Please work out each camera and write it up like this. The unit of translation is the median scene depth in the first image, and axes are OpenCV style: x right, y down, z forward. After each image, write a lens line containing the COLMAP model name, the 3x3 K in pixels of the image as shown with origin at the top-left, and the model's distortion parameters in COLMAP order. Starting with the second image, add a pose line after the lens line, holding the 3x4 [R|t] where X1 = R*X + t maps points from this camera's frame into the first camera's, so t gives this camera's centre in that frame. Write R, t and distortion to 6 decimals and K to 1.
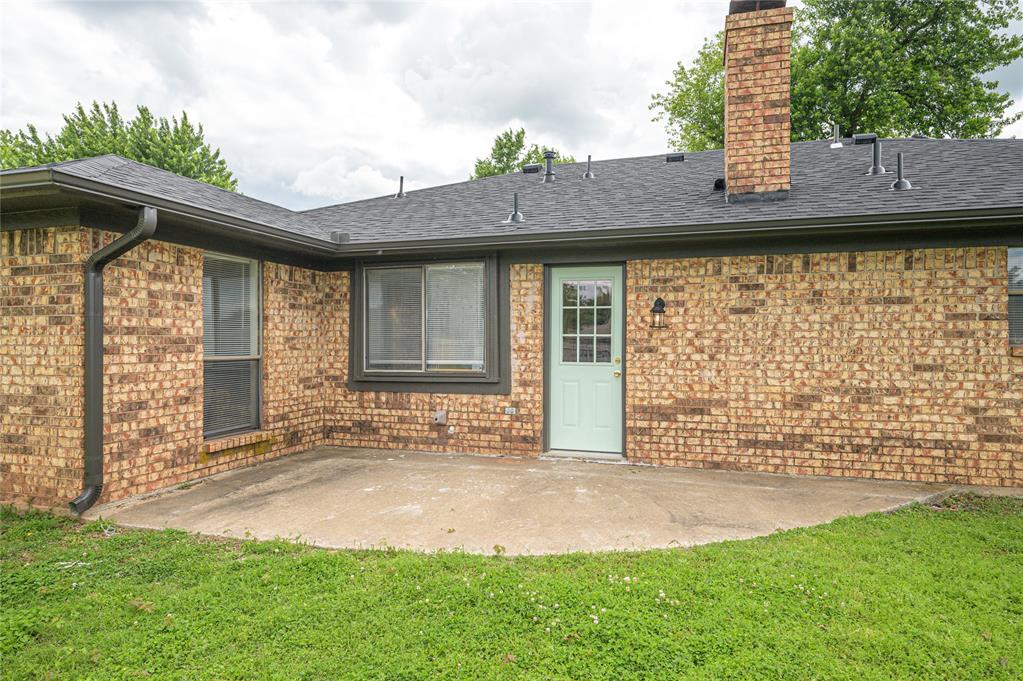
lens RADIAL K [[619.8, 0, 511.5], [0, 619.8, 340.5], [0, 0, 1]] dist [-0.000270, -0.000299]
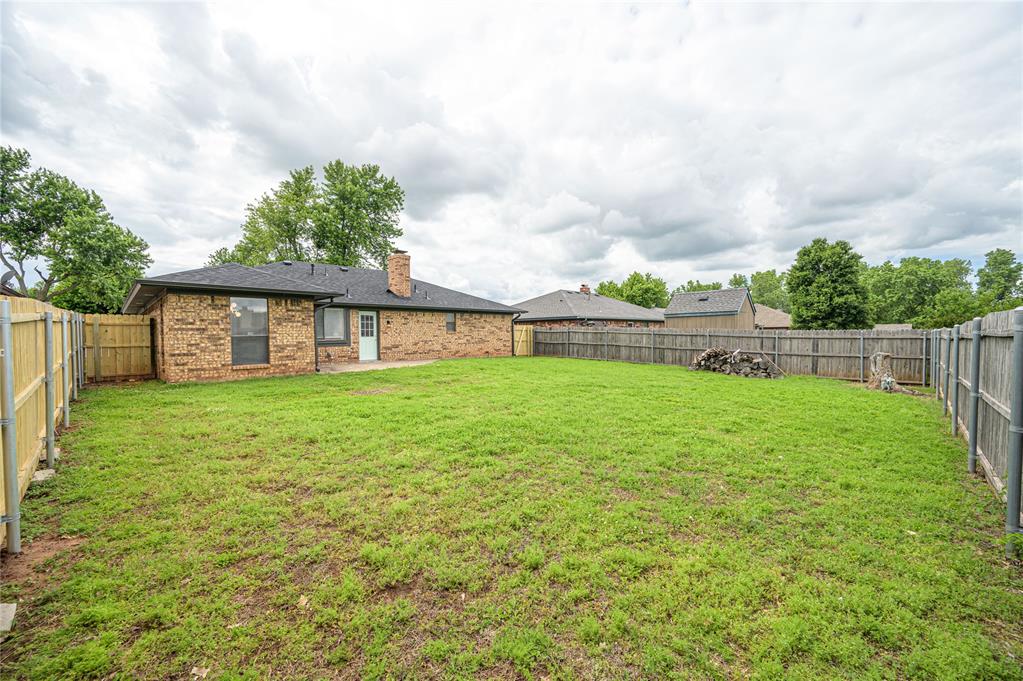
lens RADIAL K [[404.6, 0, 511.5], [0, 404.6, 340.5], [0, 0, 1]] dist [0.001834, 0.000188]
pose [[0.459658, -0.018618, 0.887901, -1.743289], [0.010632, 0.999824, 0.015461, 0.031431], [-0.888033, 0.002333, 0.459775, -0.949097]]
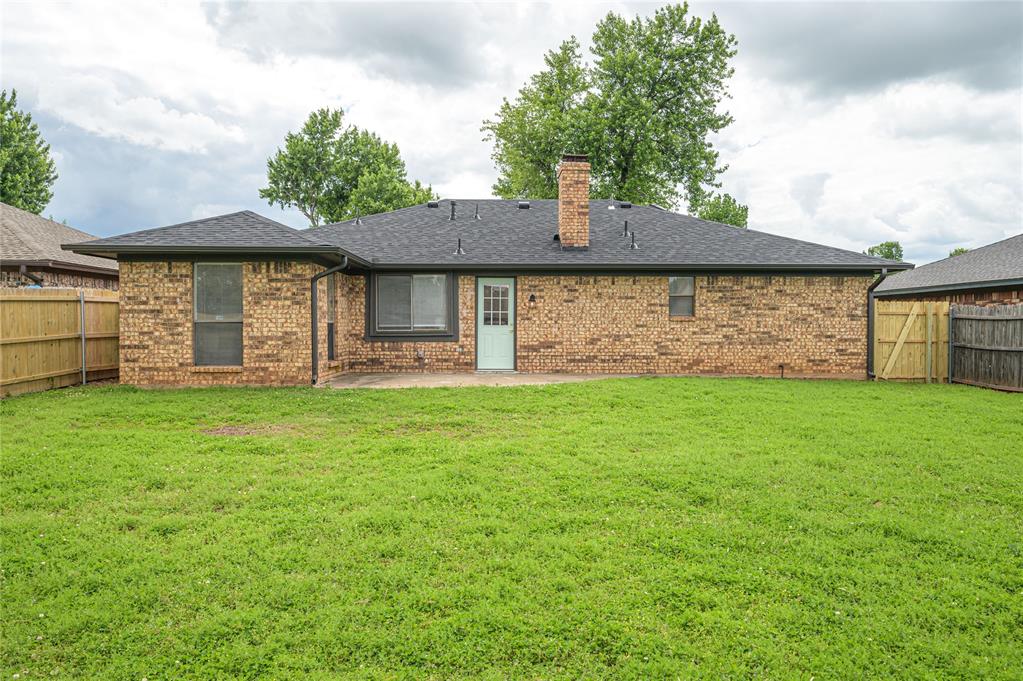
lens RADIAL K [[713.1, 0, 511.5], [0, 713.1, 340.5], [0, 0, 1]] dist [-0.009372, -0.002598]
pose [[0.947890, -0.005841, 0.318546, -0.600761], [-0.001562, 0.999735, 0.022981, 0.033013], [-0.318595, -0.022281, 0.947629, -1.280332]]
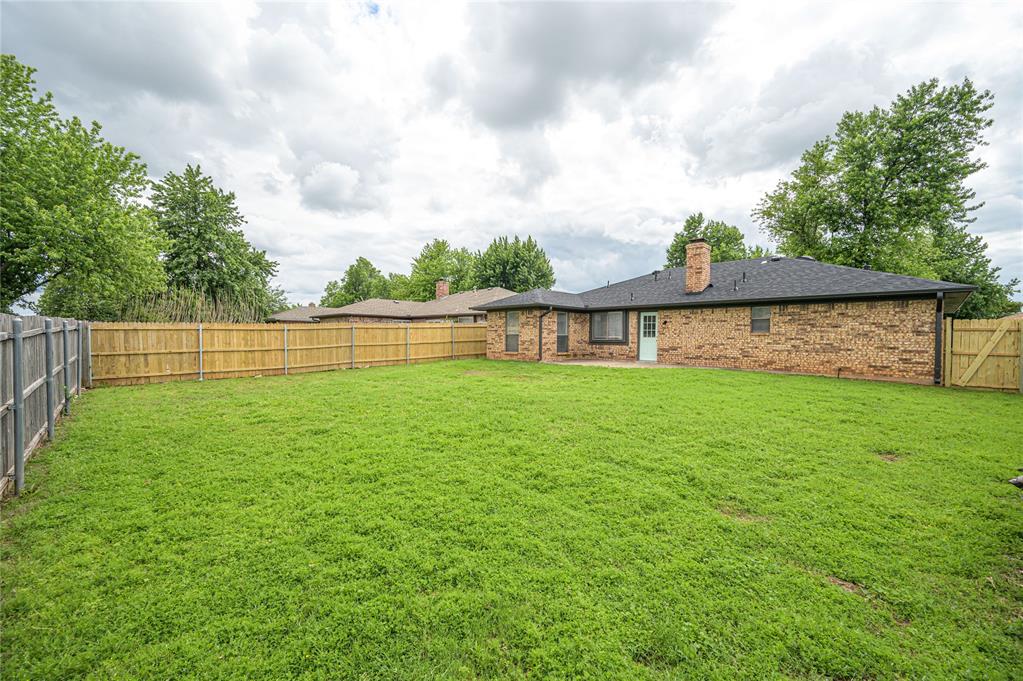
lens RADIAL K [[395.2, 0, 511.5], [0, 395.2, 340.5], [0, 0, 1]] dist [0.000614, -0.007393]
pose [[0.878795, 0.014406, -0.476981, 0.562302], [-0.009747, 0.999878, 0.012242, 0.035464], [0.477099, -0.006109, 0.878828, -1.607503]]
